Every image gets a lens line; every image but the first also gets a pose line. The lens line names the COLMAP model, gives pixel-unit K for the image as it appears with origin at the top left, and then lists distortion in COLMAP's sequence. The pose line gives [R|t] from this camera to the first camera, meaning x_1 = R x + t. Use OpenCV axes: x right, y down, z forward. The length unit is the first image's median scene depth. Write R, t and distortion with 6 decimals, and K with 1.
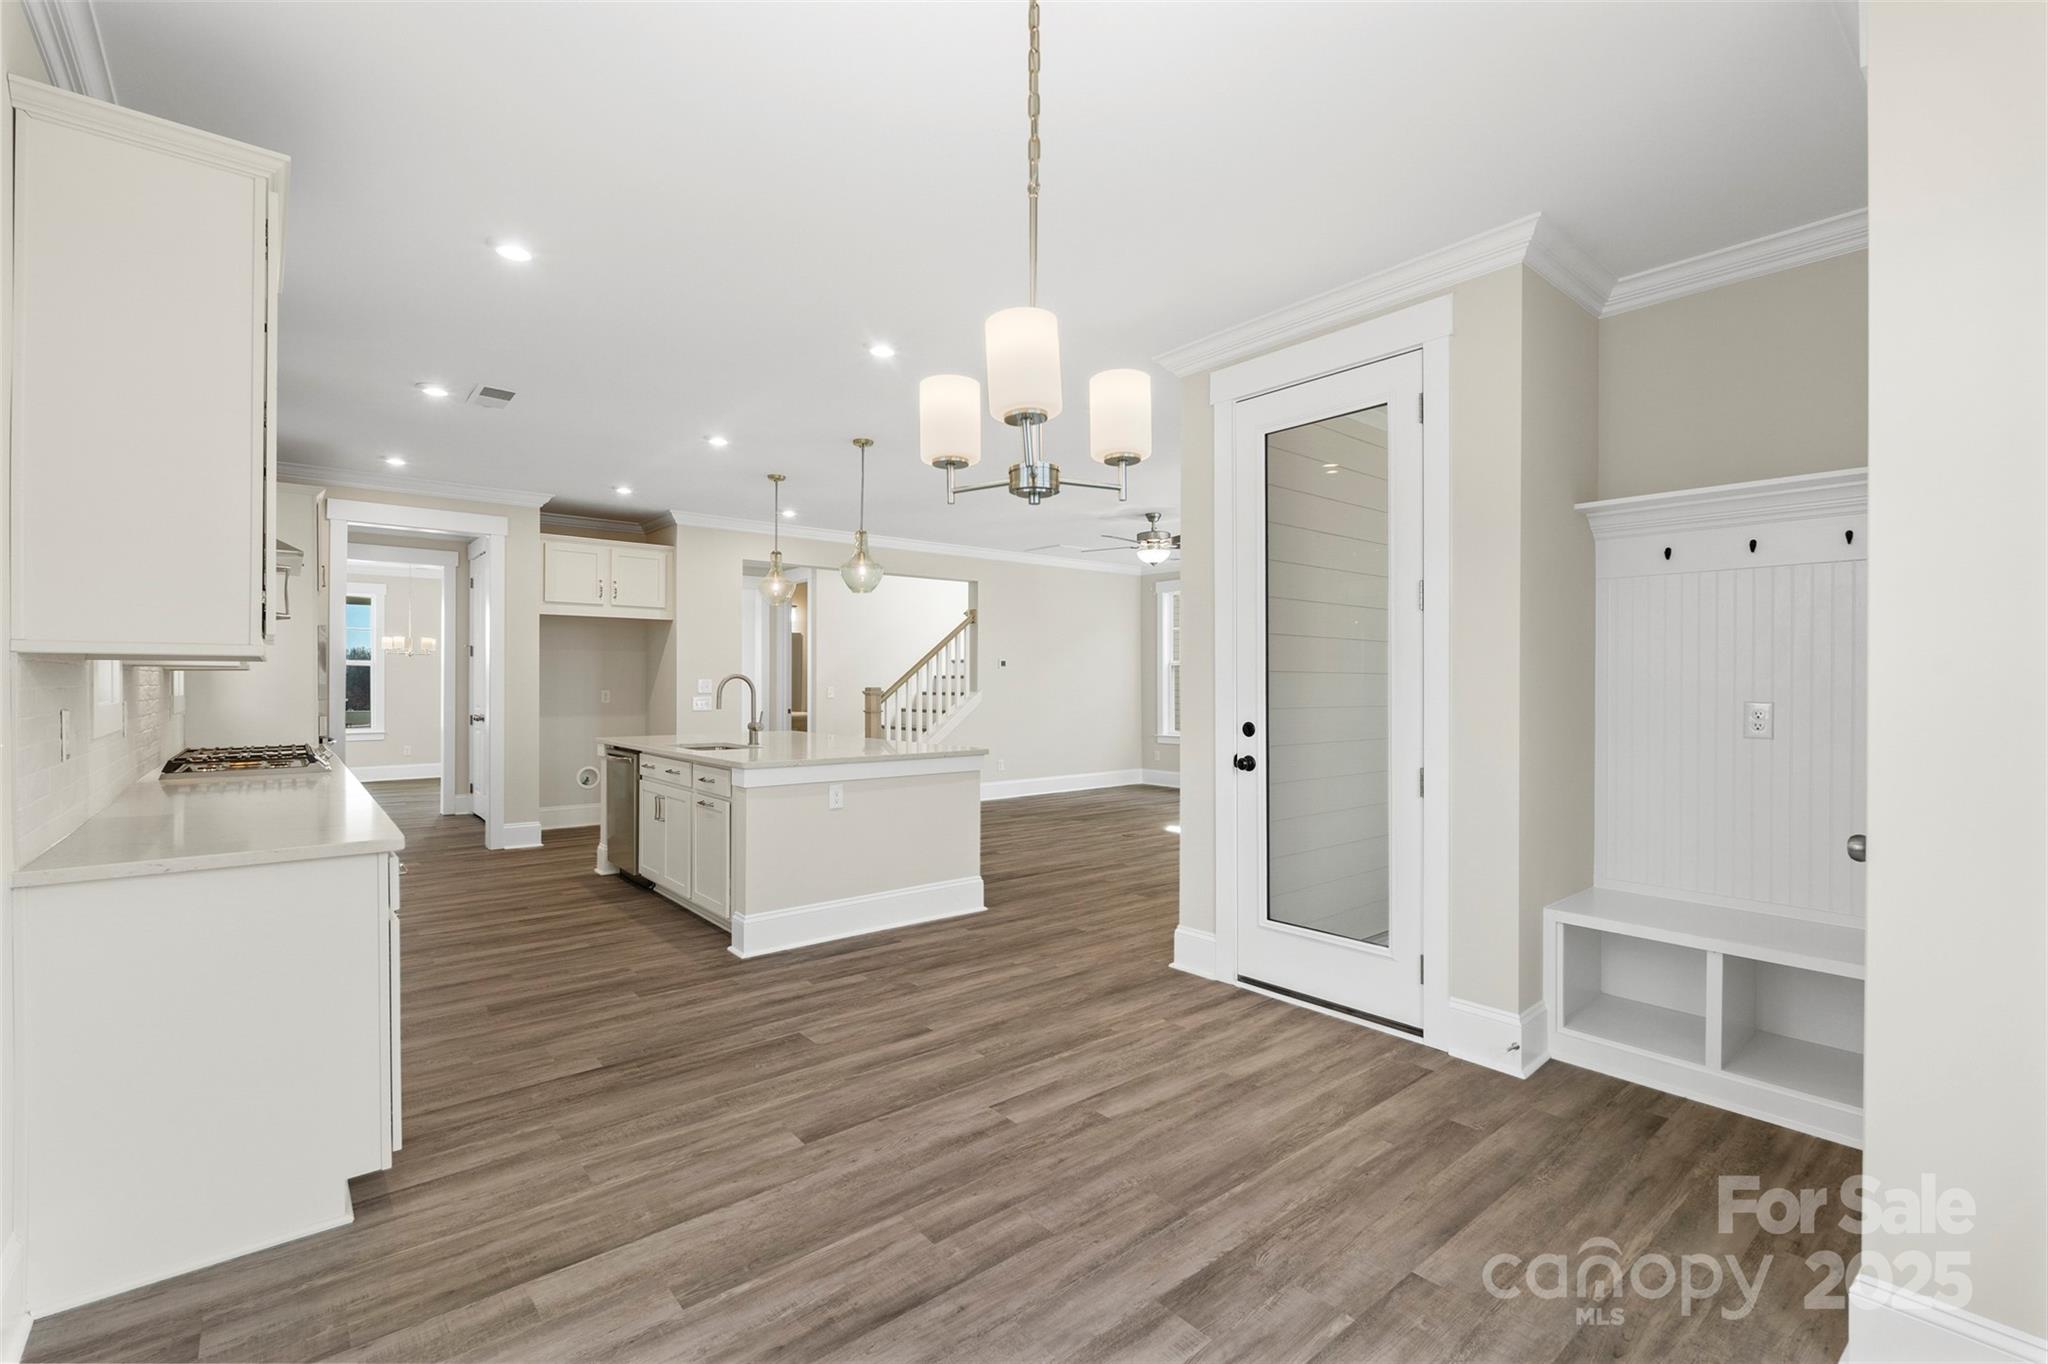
lens RADIAL K [[903.2, 0, 1031.0], [0, 903.2, 682.8], [0, 0, 1]] dist [-0.004362, 0.000616]
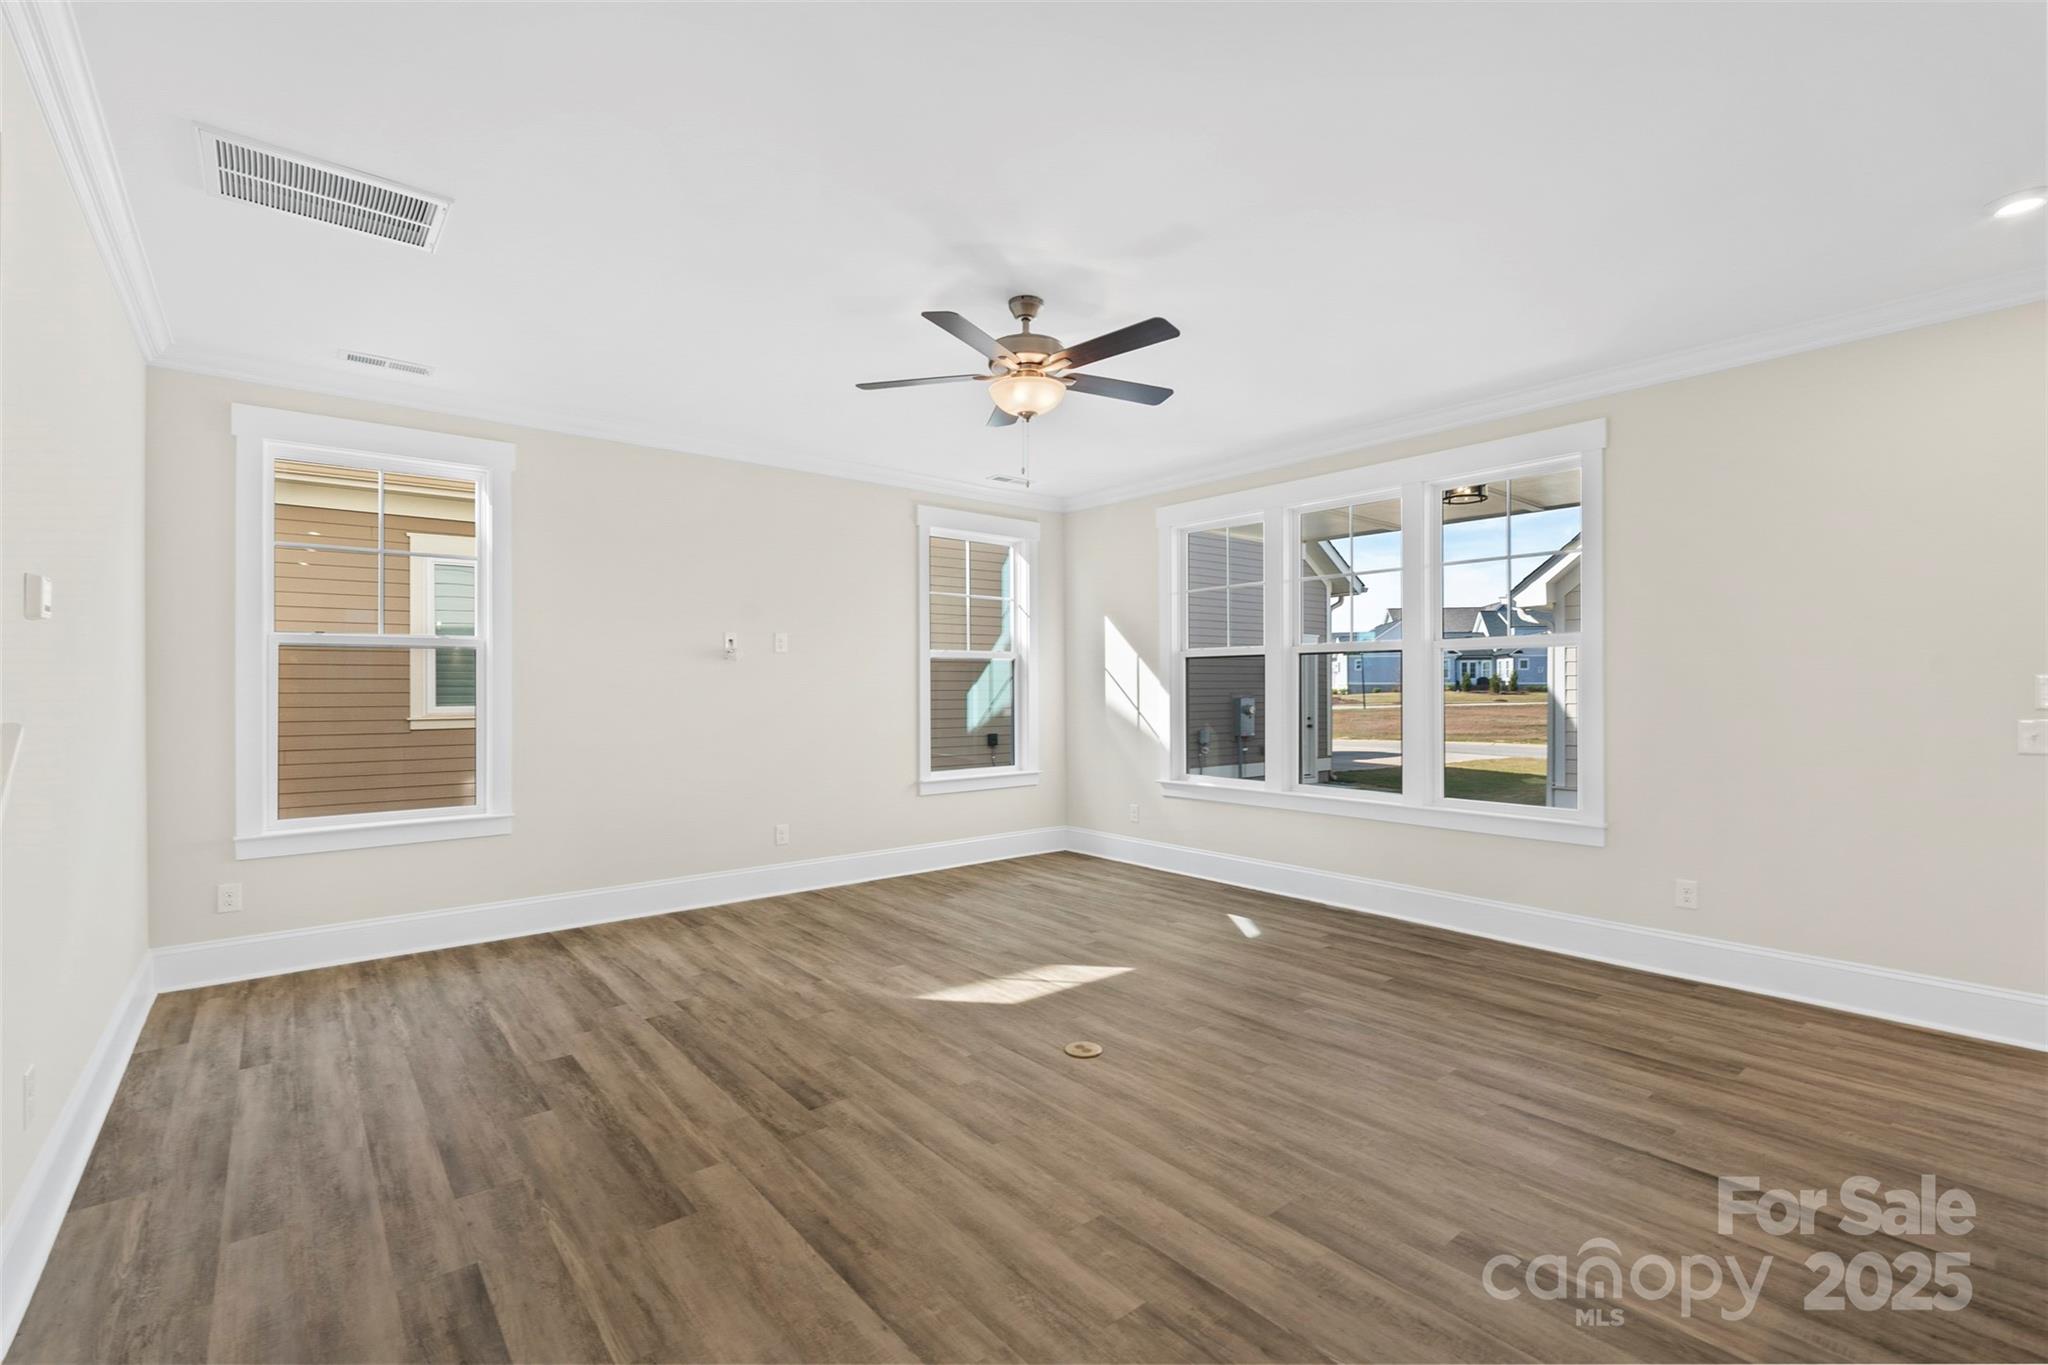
lens RADIAL K [[903.2, 0, 1031.0], [0, 903.2, 683.3], [0, 0, 1]] dist [-0.004362, 0.000616]
pose [[0.005870, 0.004008, 0.999975, -0.568801], [0.004385, 0.999982, -0.004034, -0.001095], [-0.999973, 0.004409, 0.005852, 1.887832]]
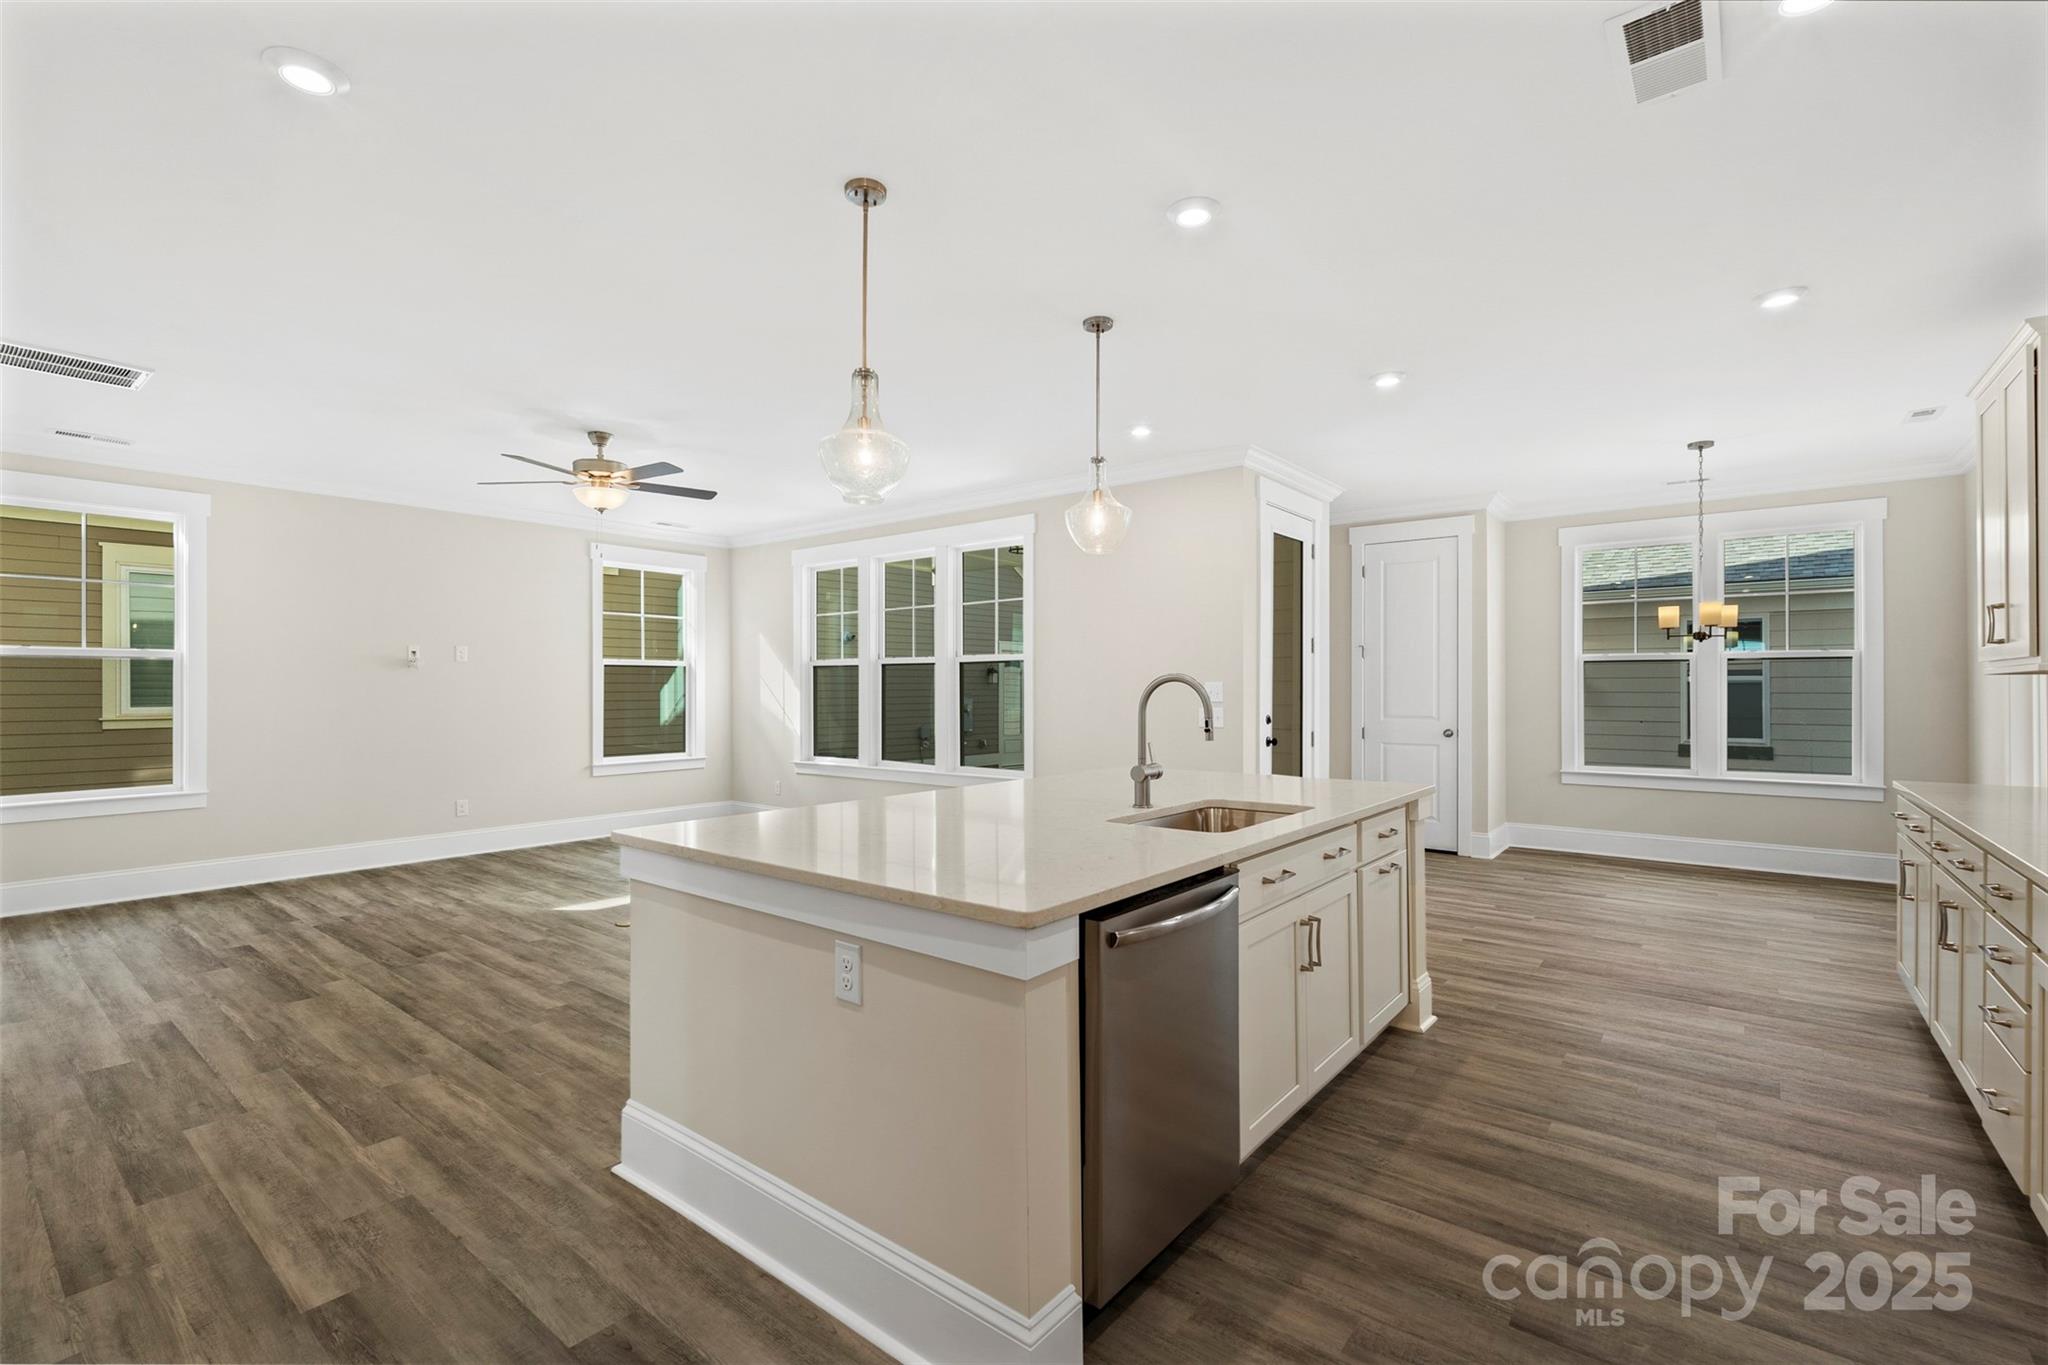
lens RADIAL K [[903.2, 0, 1031.0], [0, 903.2, 683.3], [0, 0, 1]] dist [-0.004362, 0.000616]
pose [[-0.199412, 0.004801, 0.979904, -1.082413], [0.004006, 0.999984, -0.004084, -0.002994], [-0.979908, 0.003111, -0.199428, 1.561228]]
